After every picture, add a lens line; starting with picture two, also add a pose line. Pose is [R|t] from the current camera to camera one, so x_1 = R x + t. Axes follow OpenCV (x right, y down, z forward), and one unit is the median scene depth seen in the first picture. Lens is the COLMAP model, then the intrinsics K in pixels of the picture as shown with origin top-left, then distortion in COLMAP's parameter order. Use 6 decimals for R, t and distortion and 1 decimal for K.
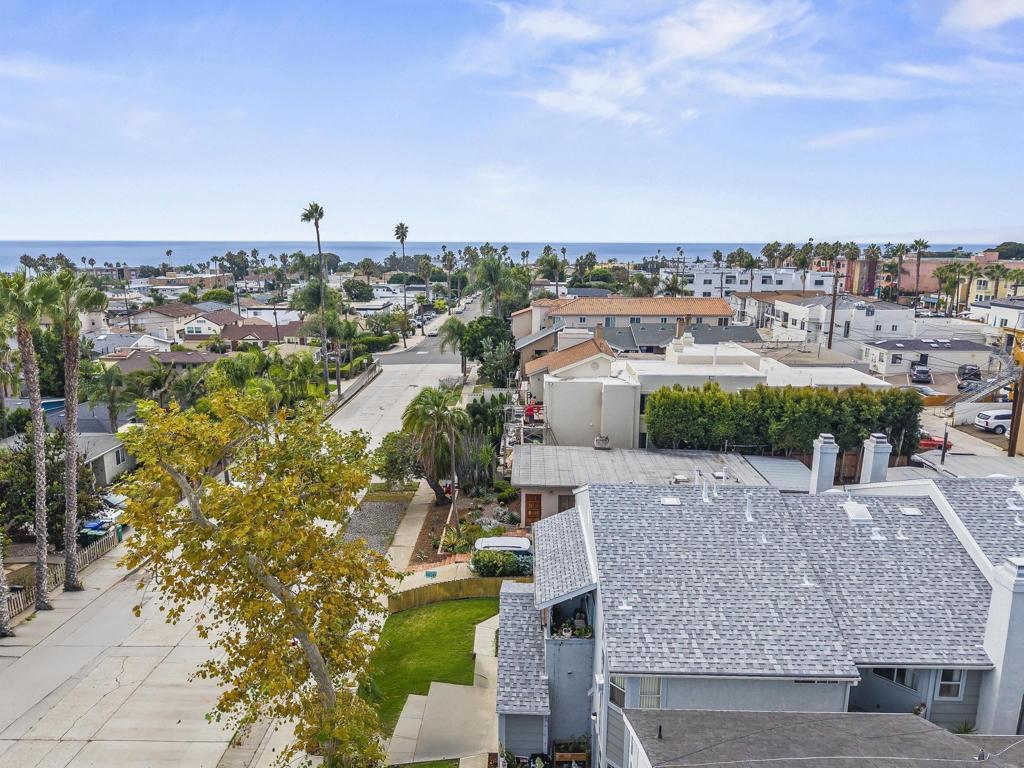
lens RADIAL K [[683.9, 0, 512.0], [0, 683.9, 384.0], [0, 0, 1]] dist [0.025479, -0.021148]
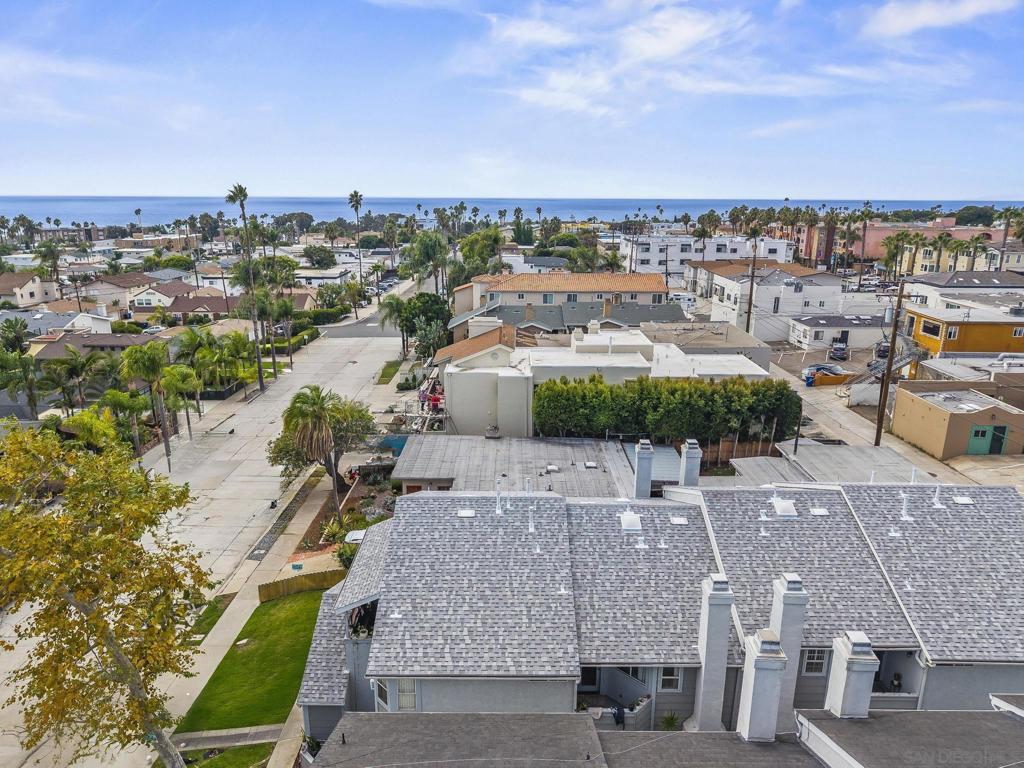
lens RADIAL K [[683.9, 0, 512.0], [0, 683.9, 384.0], [0, 0, 1]] dist [0.025479, -0.021148]
pose [[0.999791, -0.004653, 0.019901, 0.127383], [0.003413, 0.998075, 0.061917, -0.047847], [-0.020151, -0.061836, 0.997883, -0.042313]]
